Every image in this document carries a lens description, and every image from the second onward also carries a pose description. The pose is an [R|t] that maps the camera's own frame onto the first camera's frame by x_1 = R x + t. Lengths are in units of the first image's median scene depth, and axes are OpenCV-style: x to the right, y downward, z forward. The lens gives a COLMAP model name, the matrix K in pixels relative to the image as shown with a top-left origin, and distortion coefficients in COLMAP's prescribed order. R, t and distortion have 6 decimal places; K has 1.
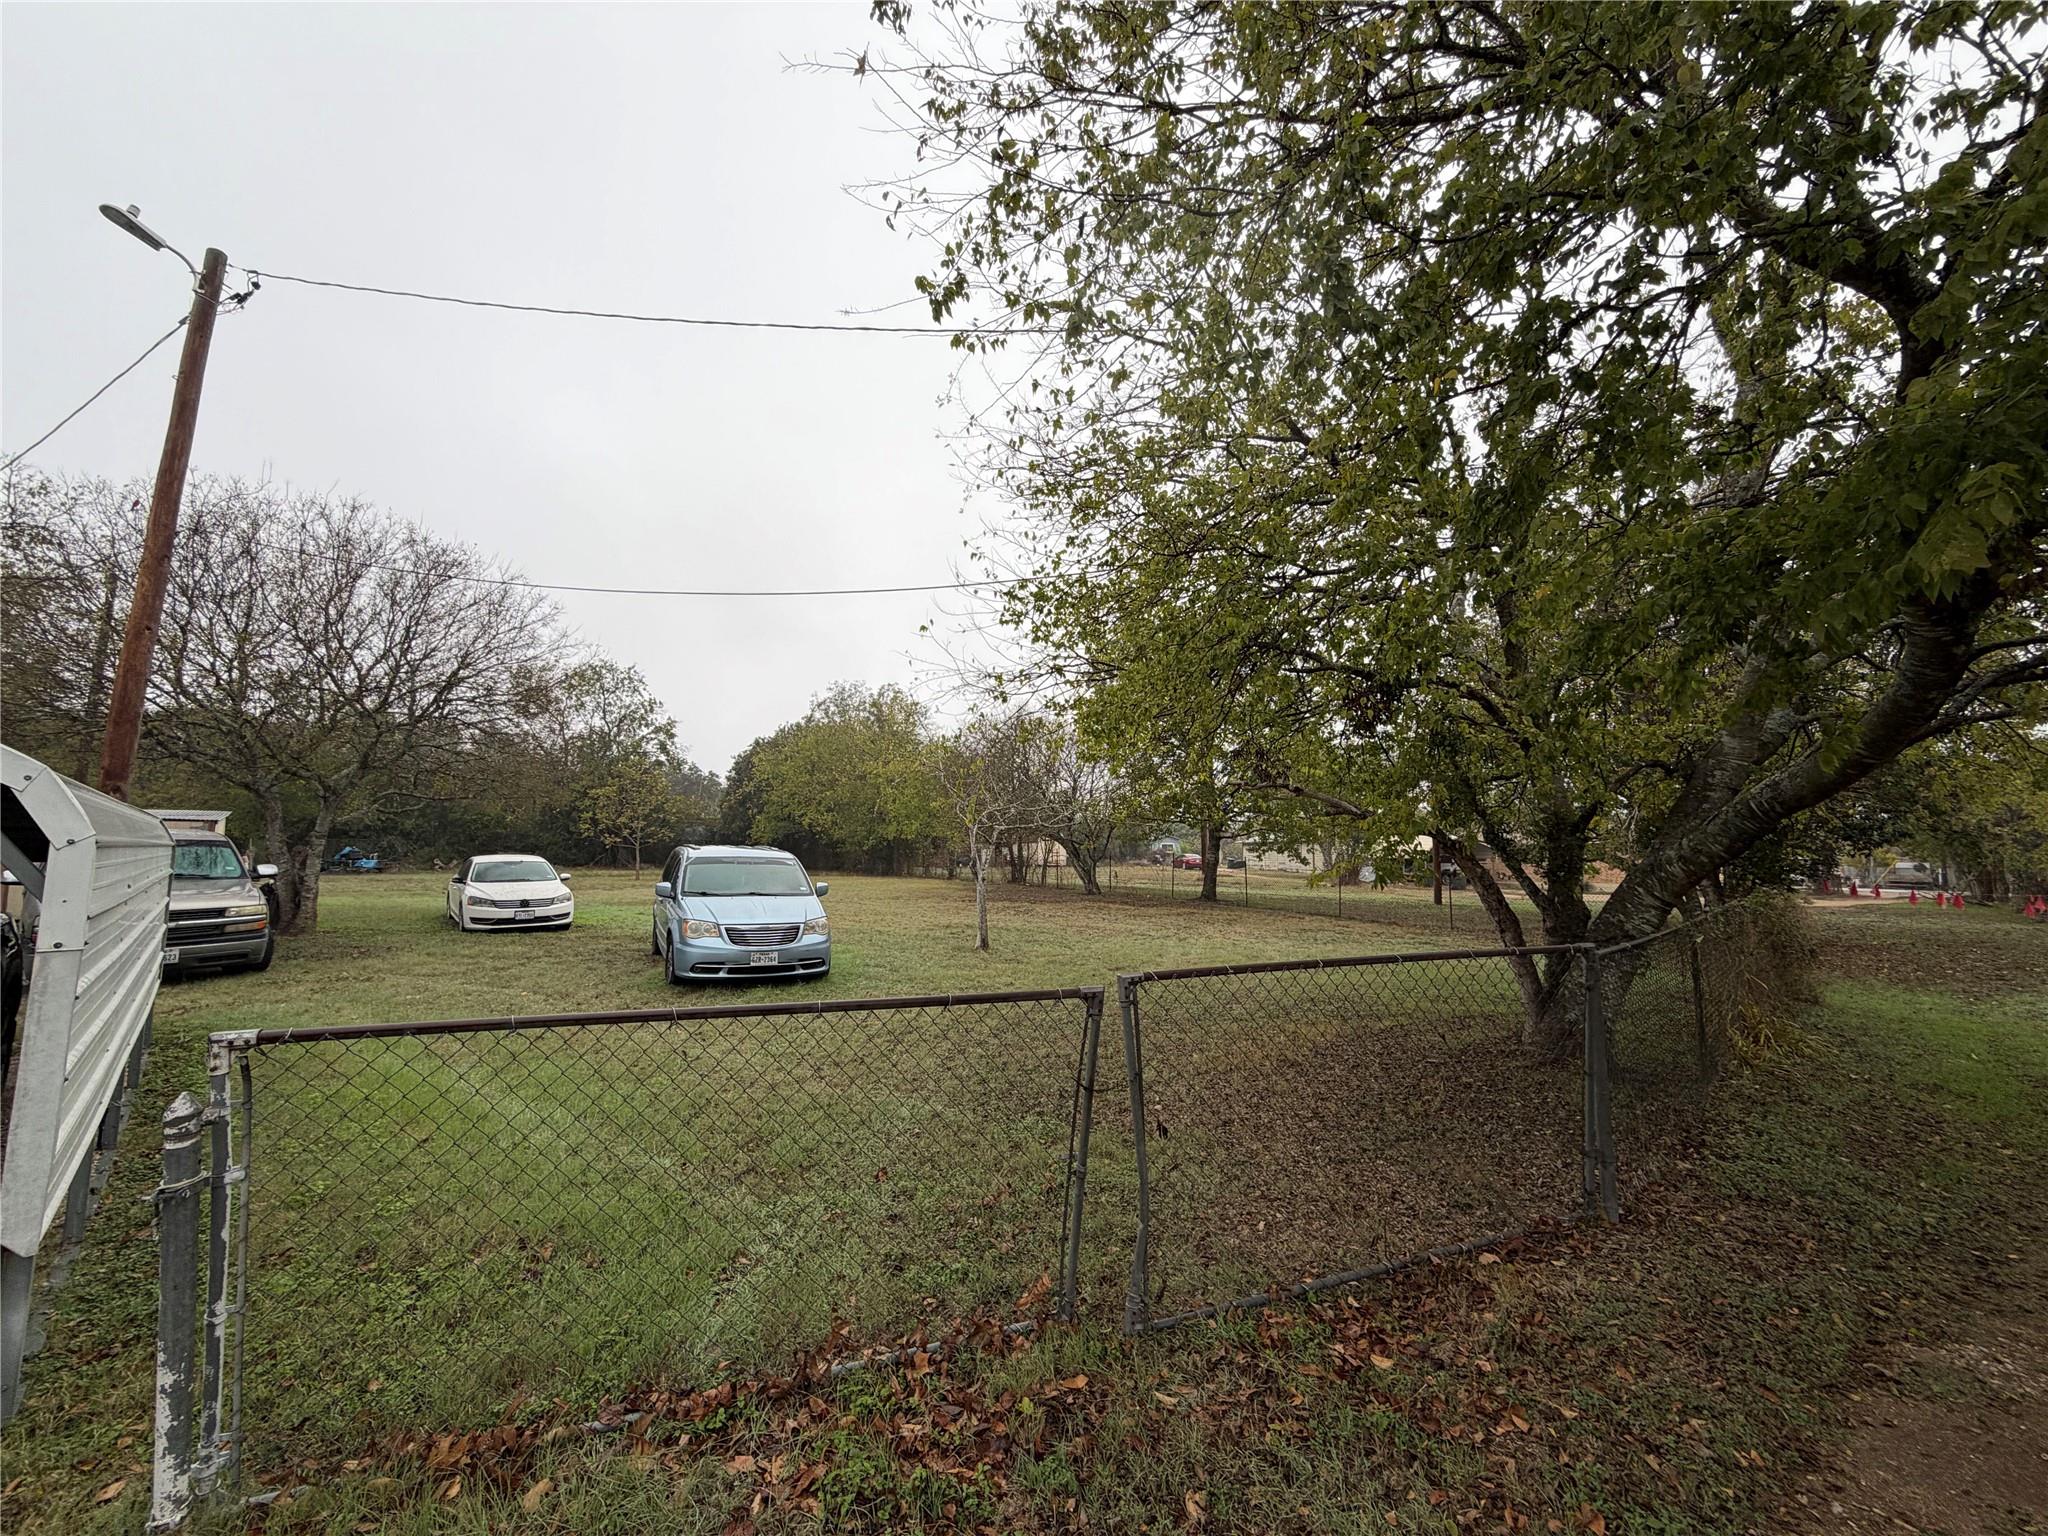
lens RADIAL K [[837.8, 0, 1022.1], [0, 837.8, 757.4], [0, 0, 1]] dist [0.001771, 0.000097]
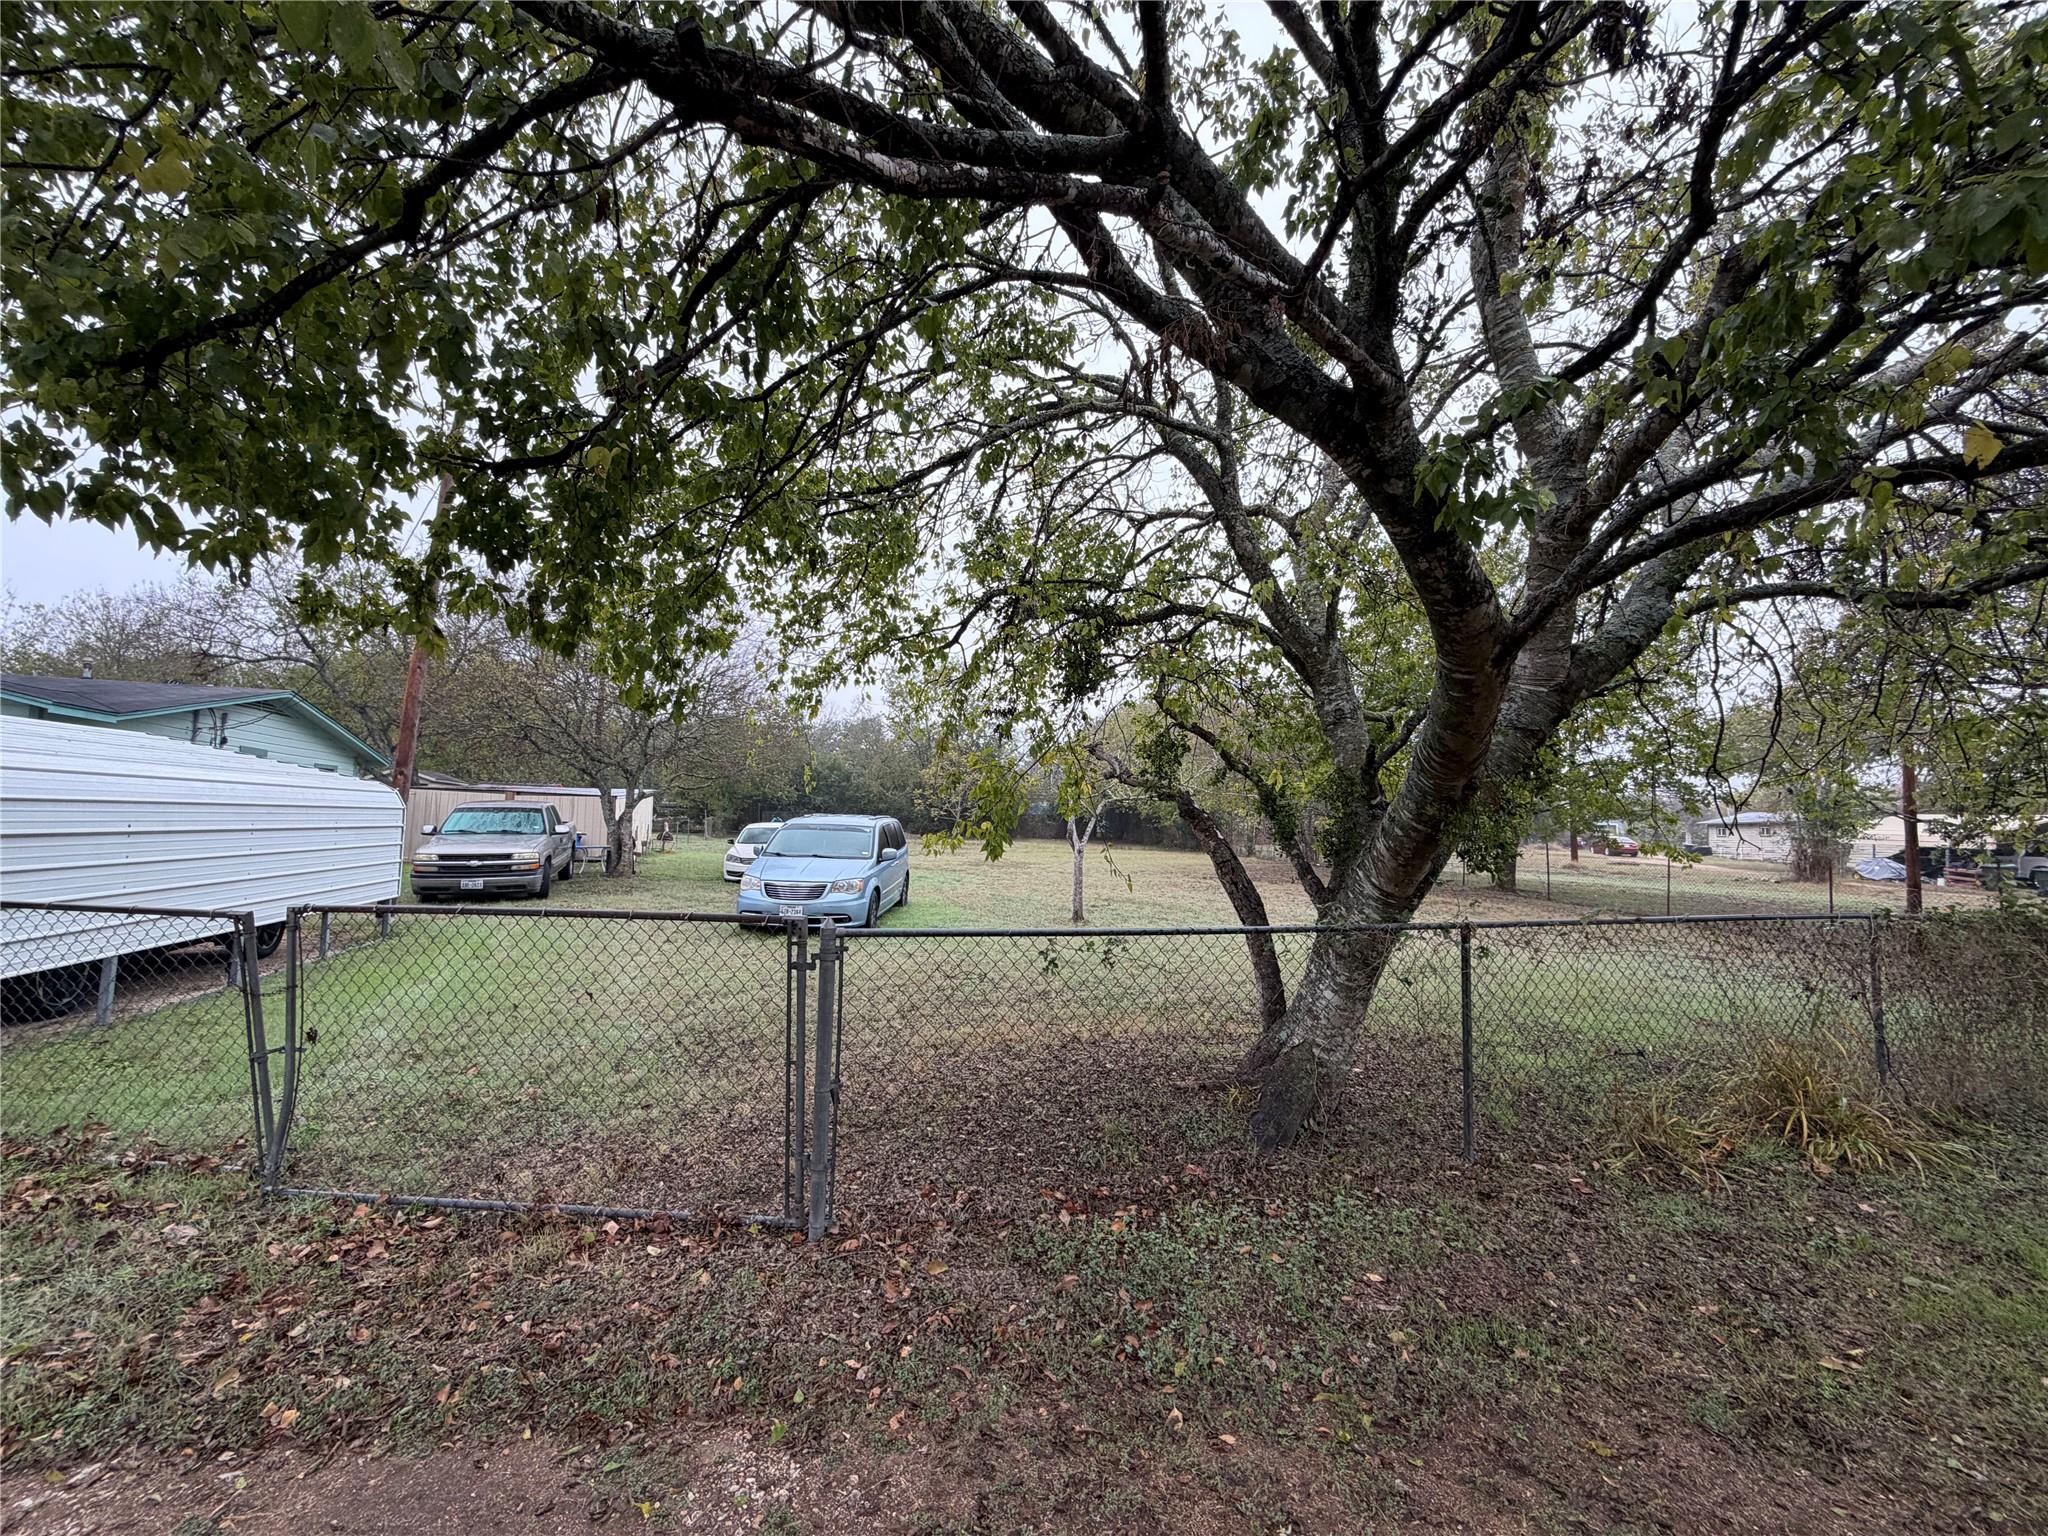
lens RADIAL K [[834.8, 0, 1015.9], [0, 834.8, 761.3], [0, 0, 1]] dist [0.000675, 0.000129]
pose [[0.873515, -0.024740, -0.486168, 0.514386], [0.039762, 0.998997, 0.020606, 0.025605], [0.485171, -0.037330, 0.873622, 0.168957]]
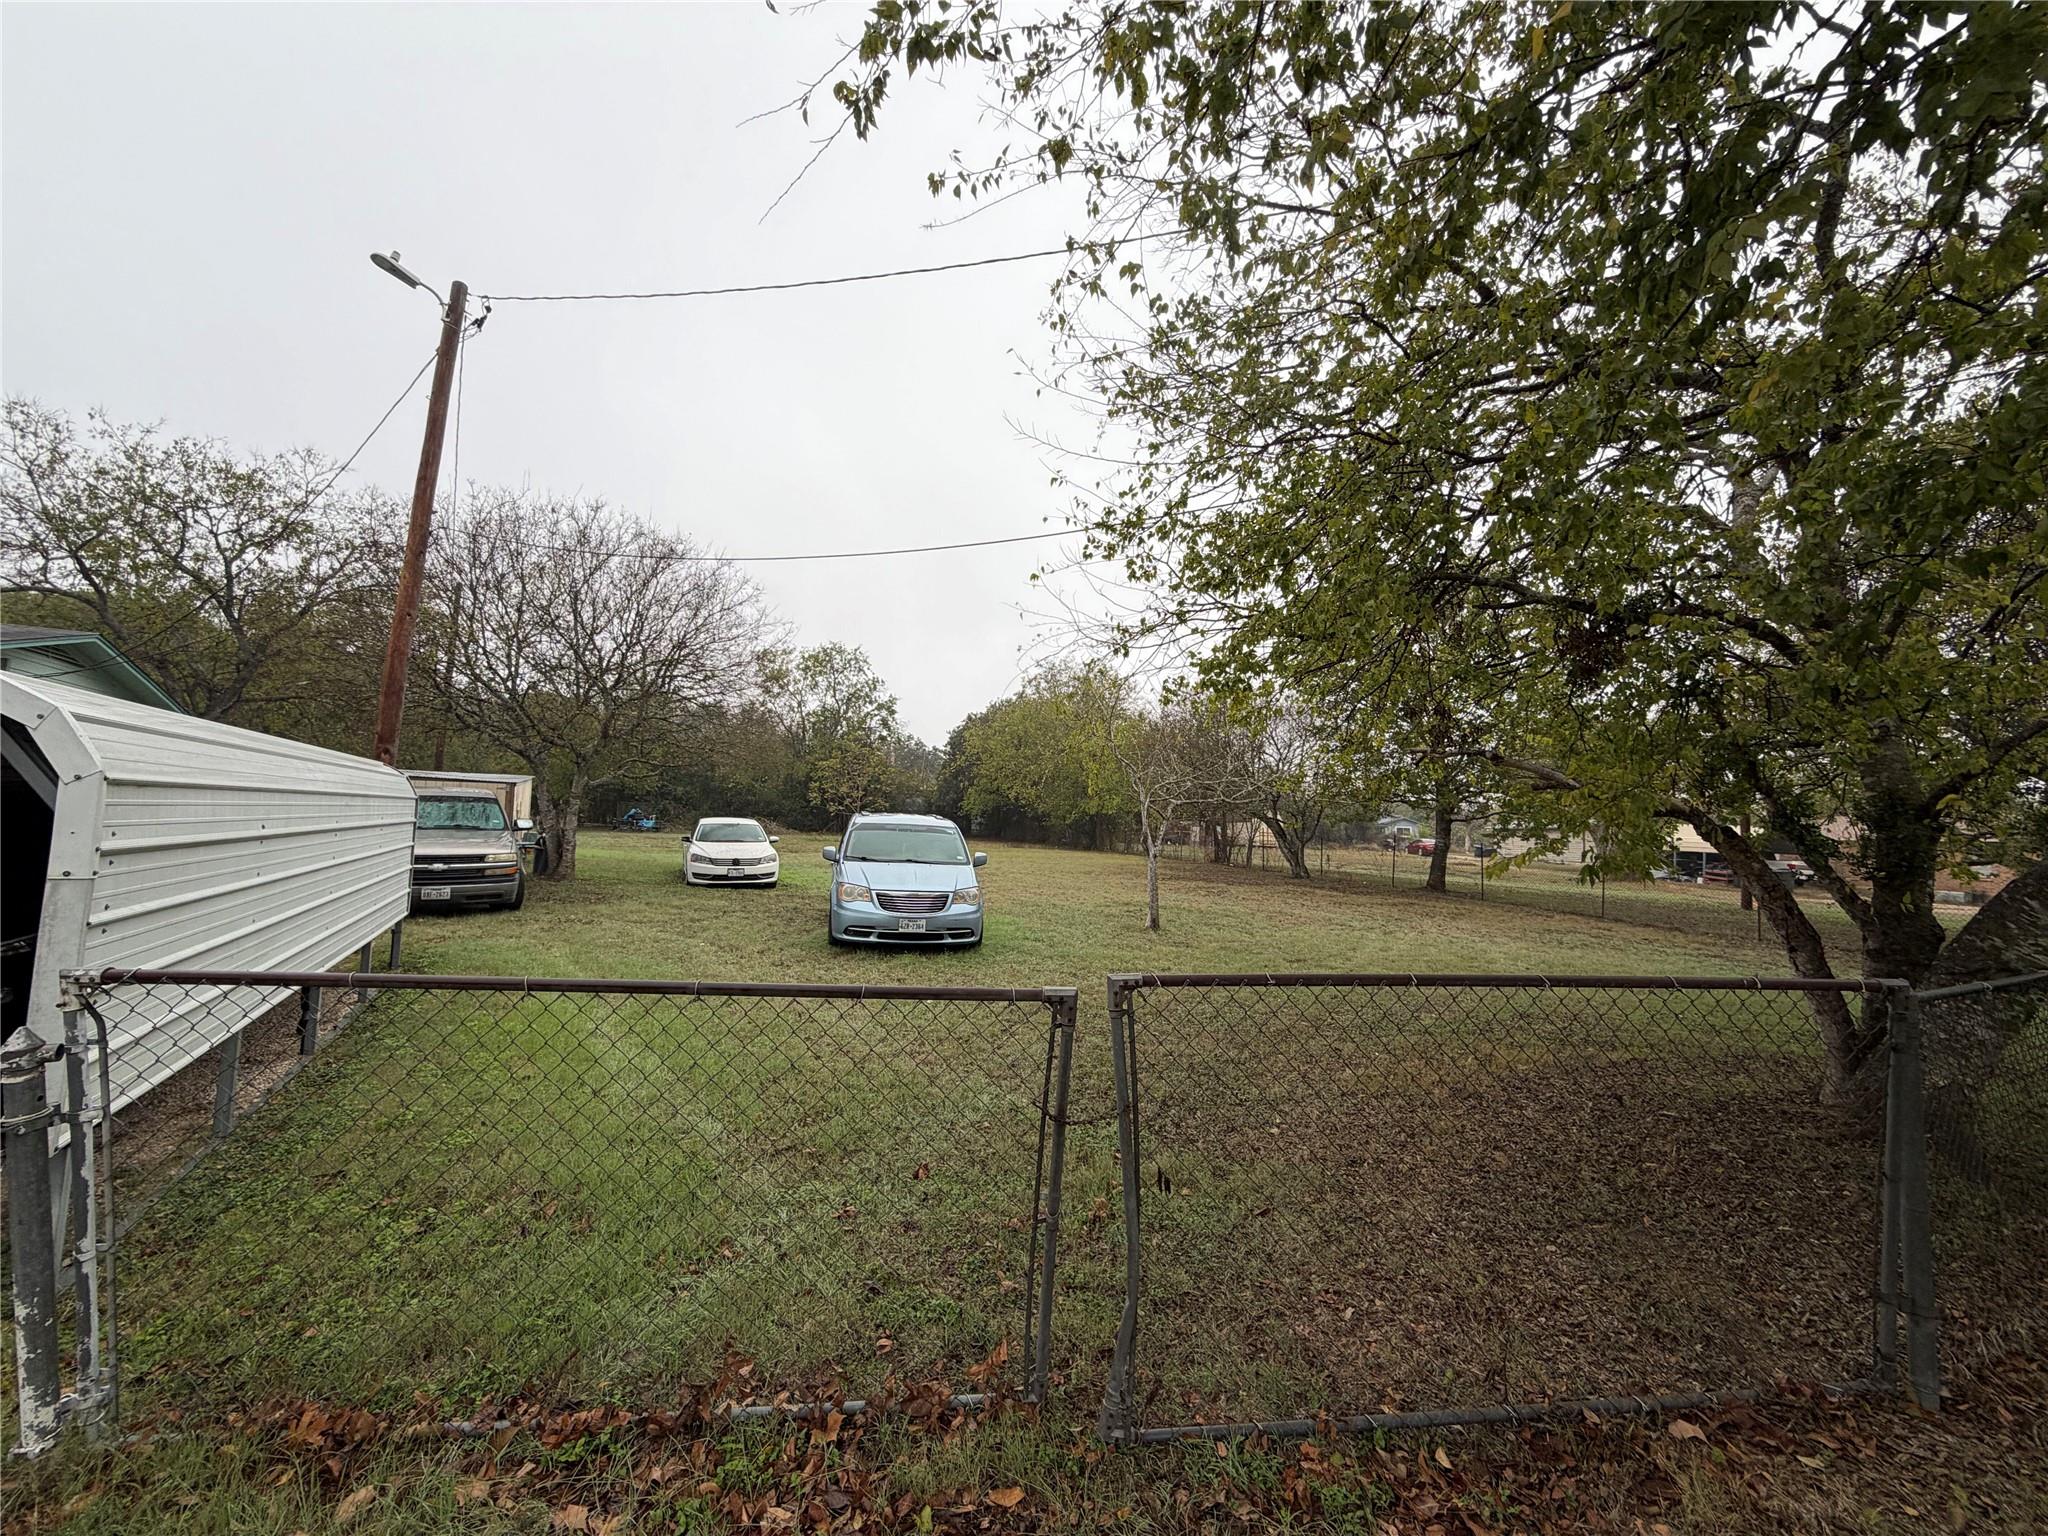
lens RADIAL K [[834.8, 0, 1015.9], [0, 834.8, 761.3], [0, 0, 1]] dist [0.000675, 0.000129]
pose [[0.962991, 0.007570, -0.269428, 0.078389], [0.001008, 0.999497, 0.031686, 0.012846], [0.269532, -0.030785, 0.962499, 0.081146]]
